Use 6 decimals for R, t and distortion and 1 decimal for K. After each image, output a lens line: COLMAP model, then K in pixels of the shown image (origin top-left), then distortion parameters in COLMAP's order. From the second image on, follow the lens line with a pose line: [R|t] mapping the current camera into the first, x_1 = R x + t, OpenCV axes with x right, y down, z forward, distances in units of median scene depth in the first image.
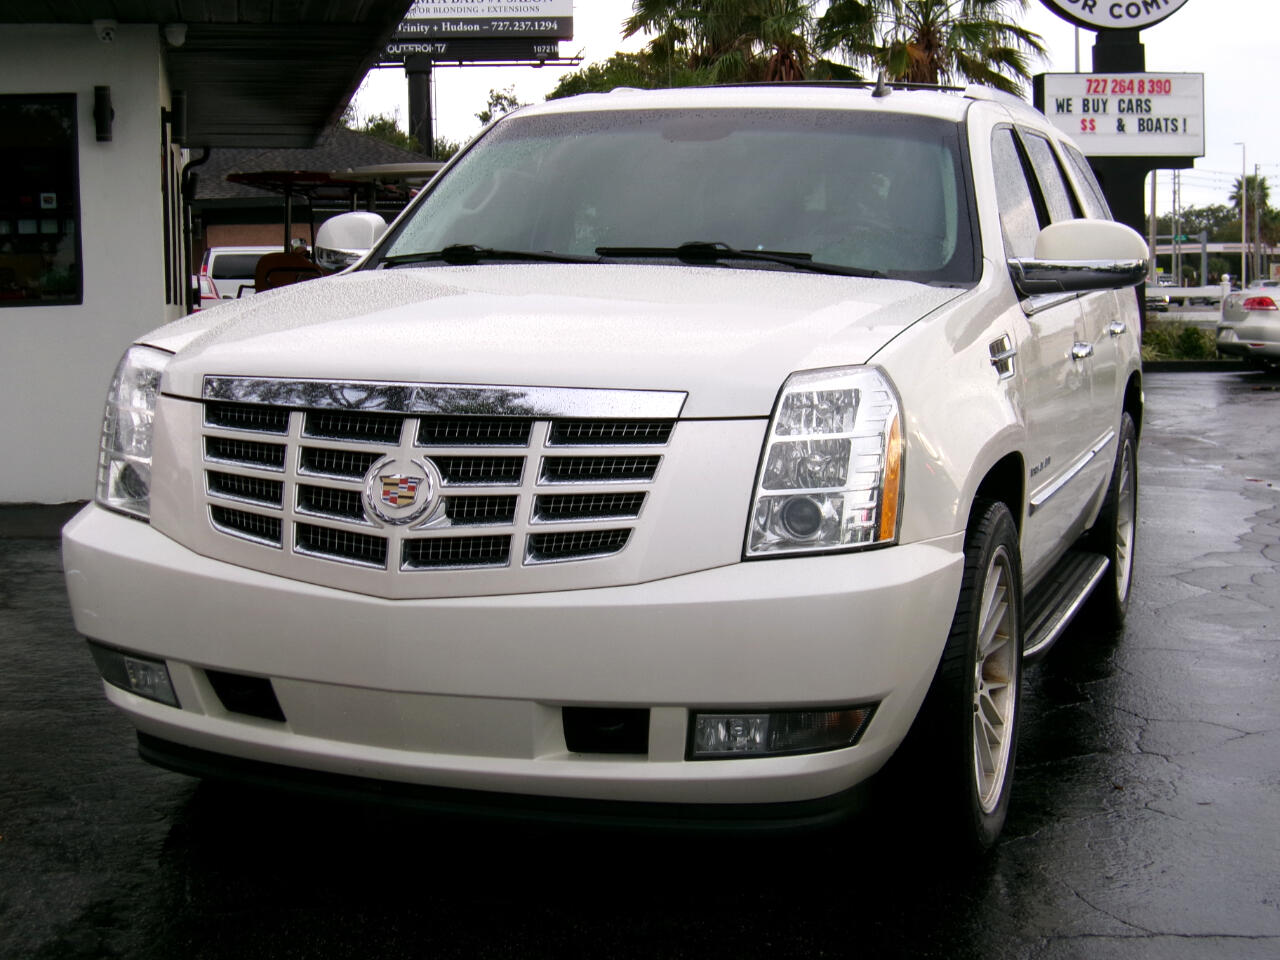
lens RADIAL K [[1968.7, 0, 635.1], [0, 1968.7, 488.7], [0, 0, 1]] dist [-0.118644, 0.000000]
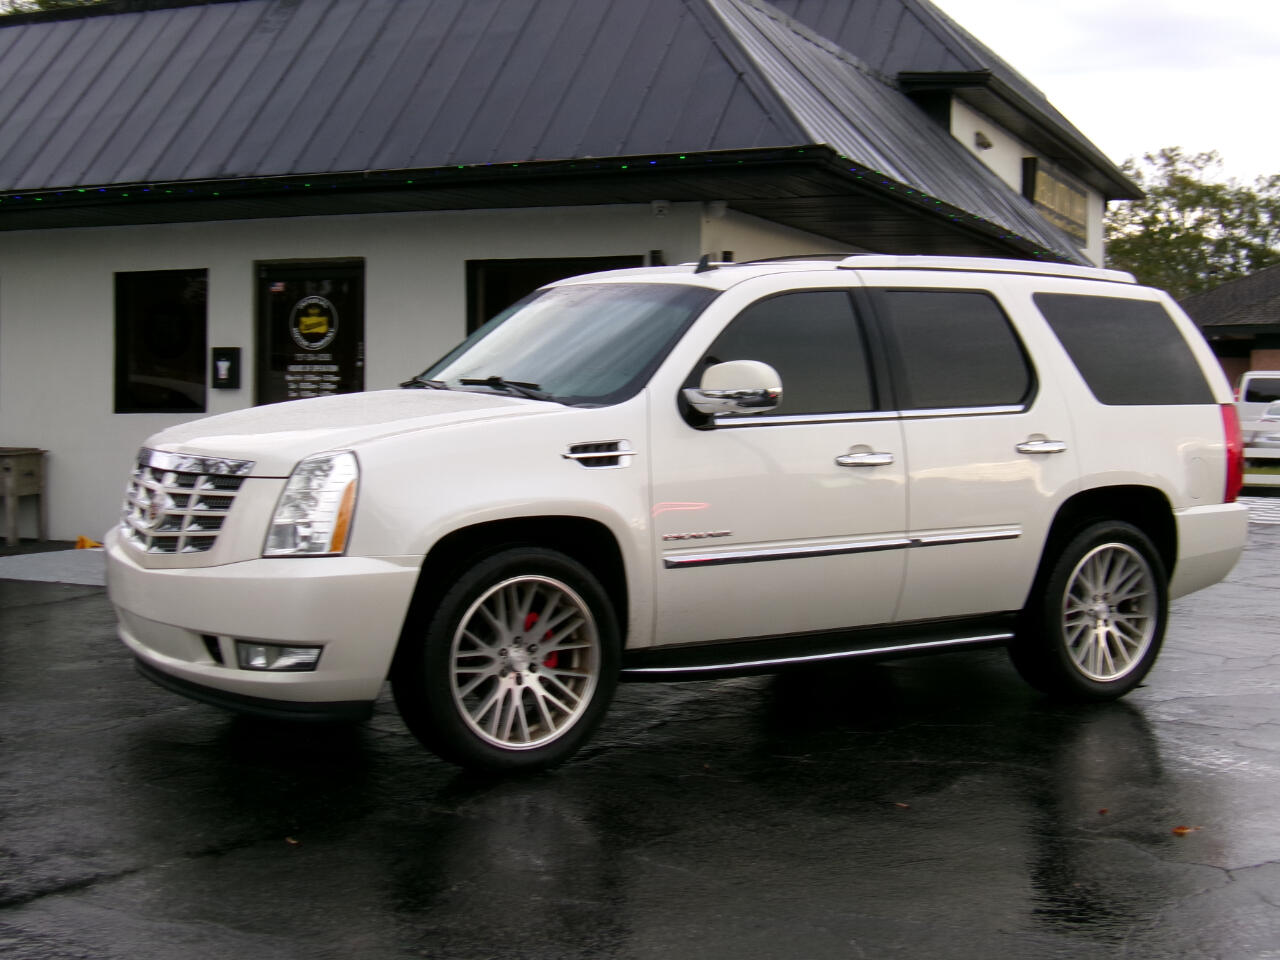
lens RADIAL K [[1968.7, 0, 647.3], [0, 1968.7, 495.5], [0, 0, 1]] dist [-0.118644, 0.000000]
pose [[0.818885, 0.043915, -0.572275, 1.204330], [-0.076711, 0.996497, -0.033299, 0.011848], [0.568808, 0.071167, 0.819385, -0.222686]]
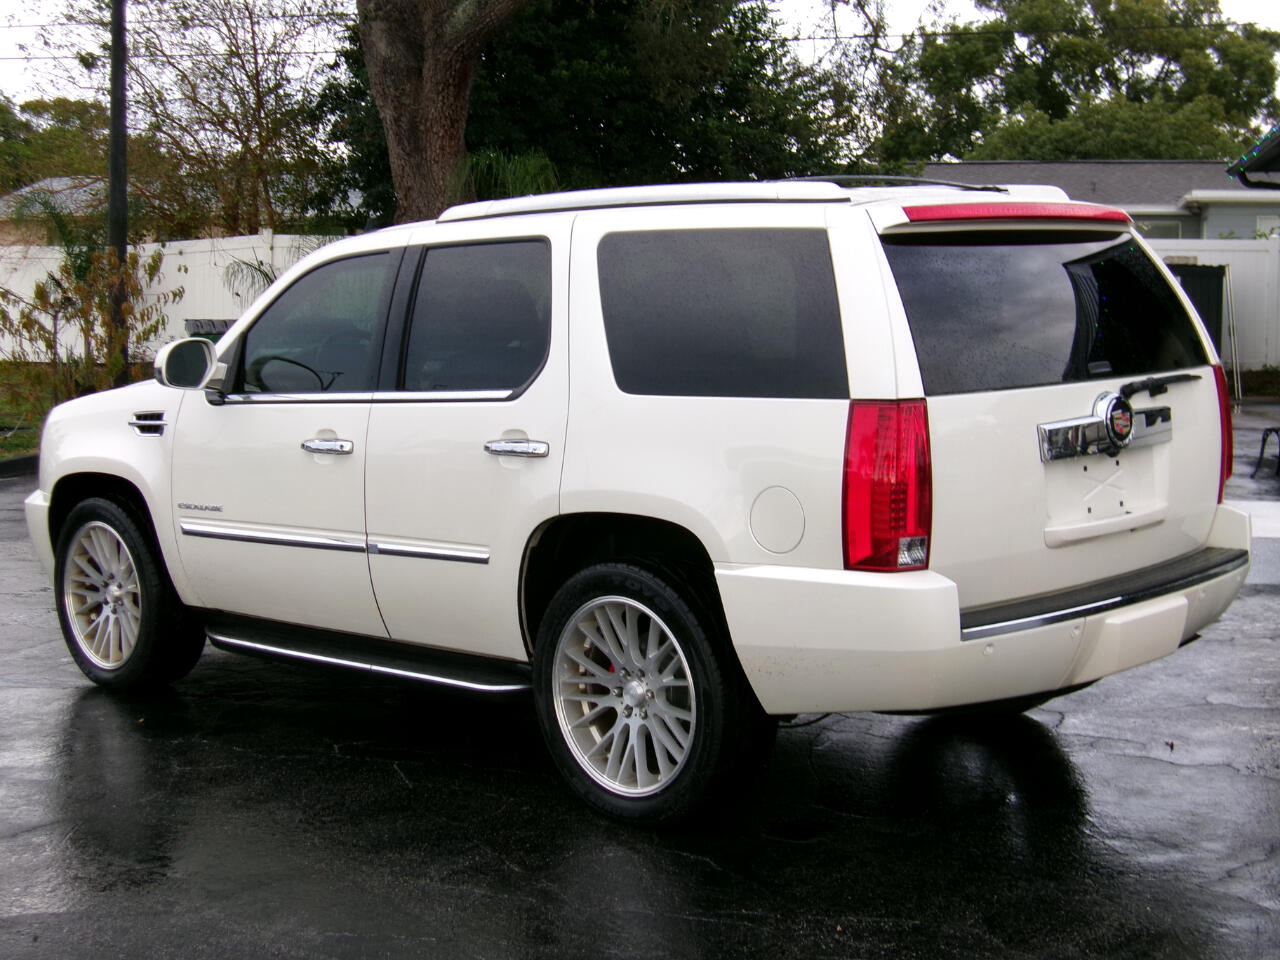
lens RADIAL K [[1968.7, 0, 652.7], [0, 1968.7, 542.6], [0, 0, 1]] dist [-0.118644, 0.000000]
pose [[-0.409525, 0.127569, -0.903336, 1.690690], [-0.086587, 0.980270, 0.177687, -0.332984], [0.908180, 0.150984, -0.390400, 2.291588]]
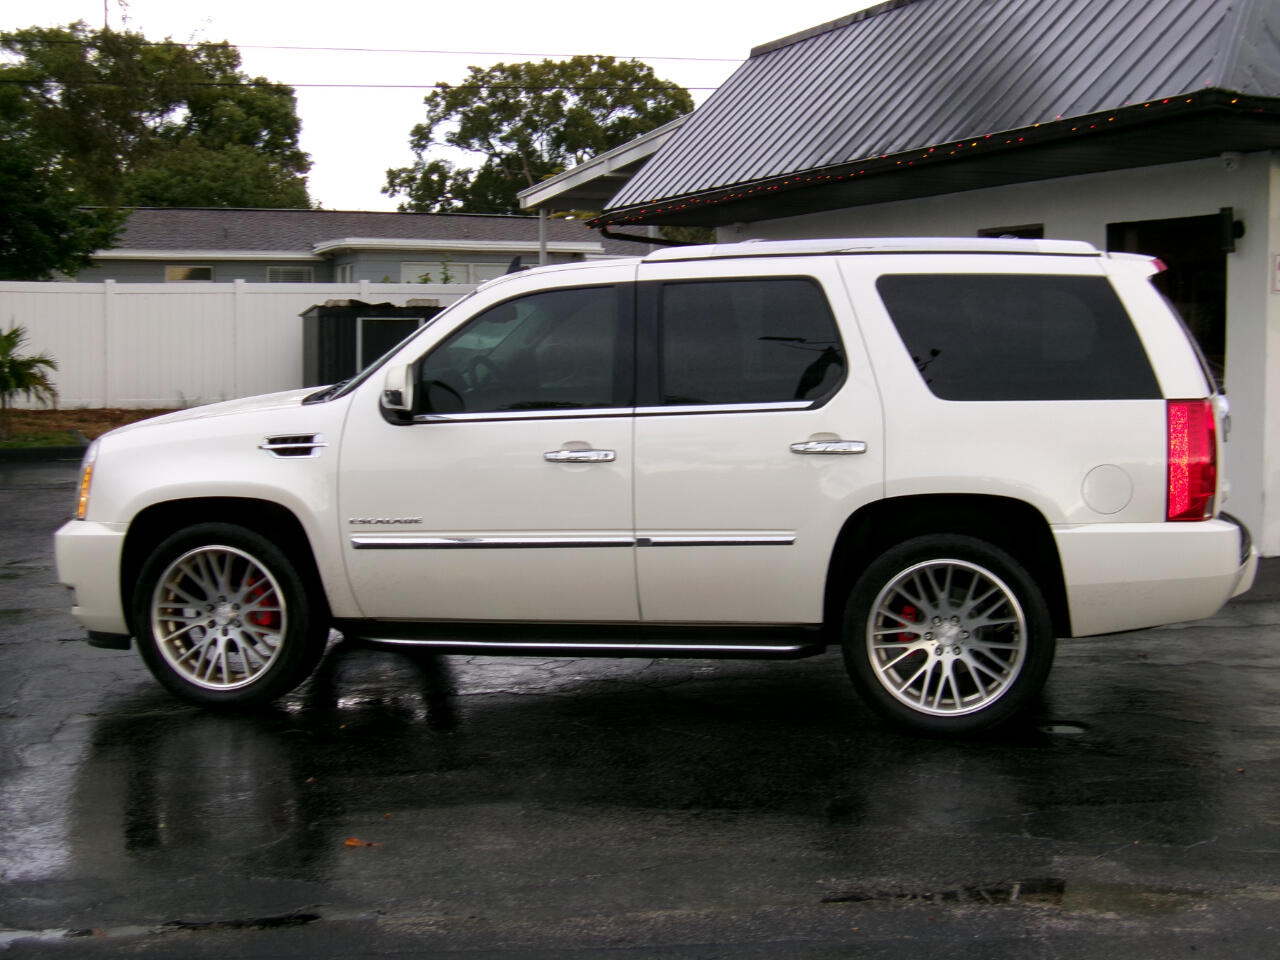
lens RADIAL K [[1968.7, 0, 644.5], [0, 1968.7, 538.7], [0, 0, 1]] dist [-0.118644, 0.000000]
pose [[0.125397, 0.112709, -0.985684, 2.162106], [-0.102004, 0.989725, 0.100194, -0.213343], [0.986849, 0.087980, 0.135605, 1.212701]]
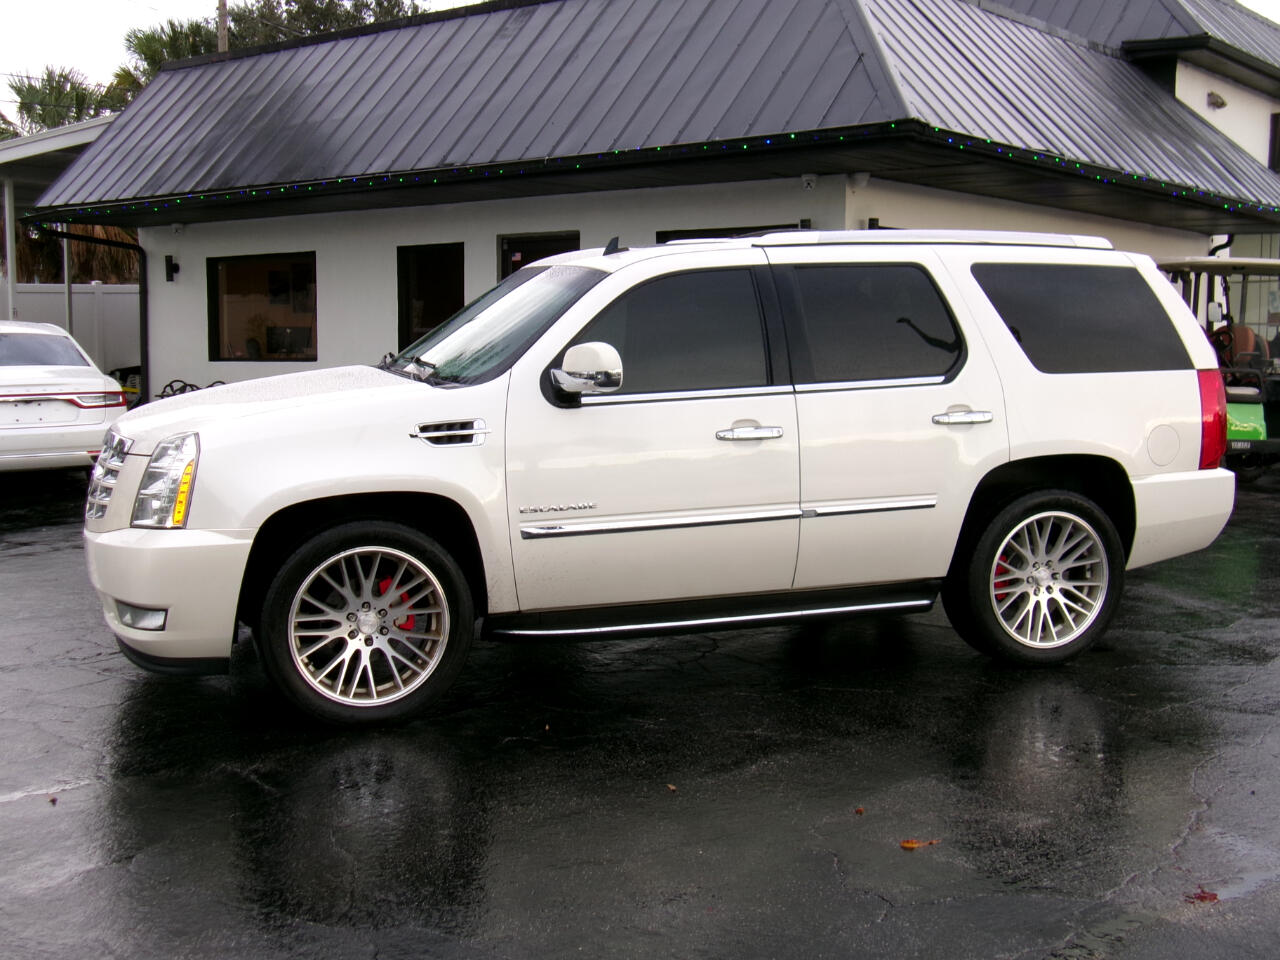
lens RADIAL K [[1563.3, 0, 644.3], [0, 1563.3, 507.2], [0, 0, 1]] dist [-0.005279, 0.000000]
pose [[0.637243, 0.094945, -0.764792, 1.417045], [-0.085171, 0.994979, 0.052555, -0.098309], [0.765942, 0.031647, 0.642130, 0.348659]]
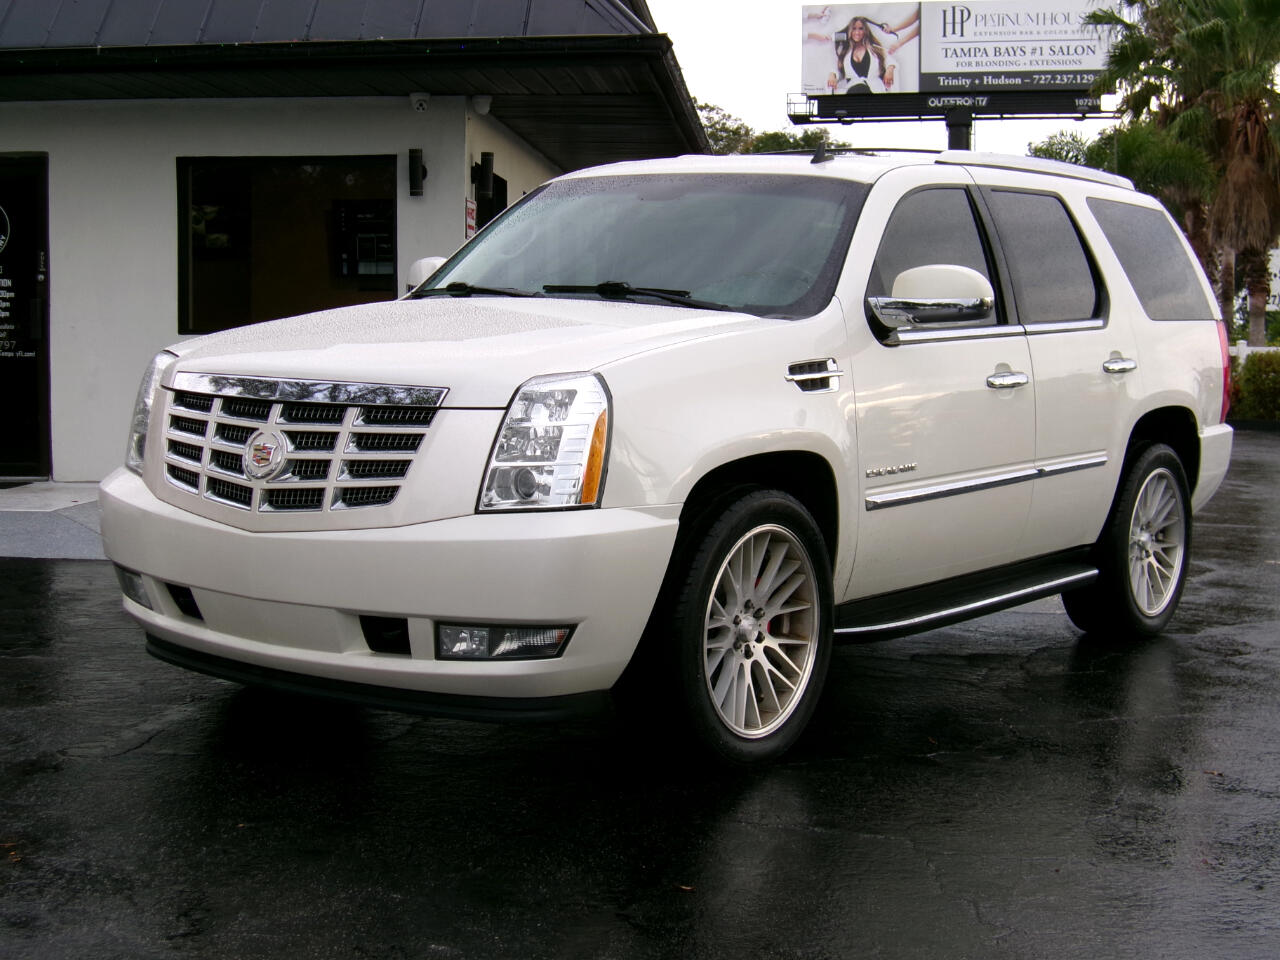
lens RADIAL K [[1968.7, 0, 646.1], [0, 1968.7, 494.7], [0, 0, 1]] dist [-0.118644, 0.000000]
pose [[0.959363, 0.040499, -0.279253, 0.487835], [-0.046748, 0.998783, -0.015750, 0.035581], [0.278276, 0.028165, 0.960088, -0.238829]]
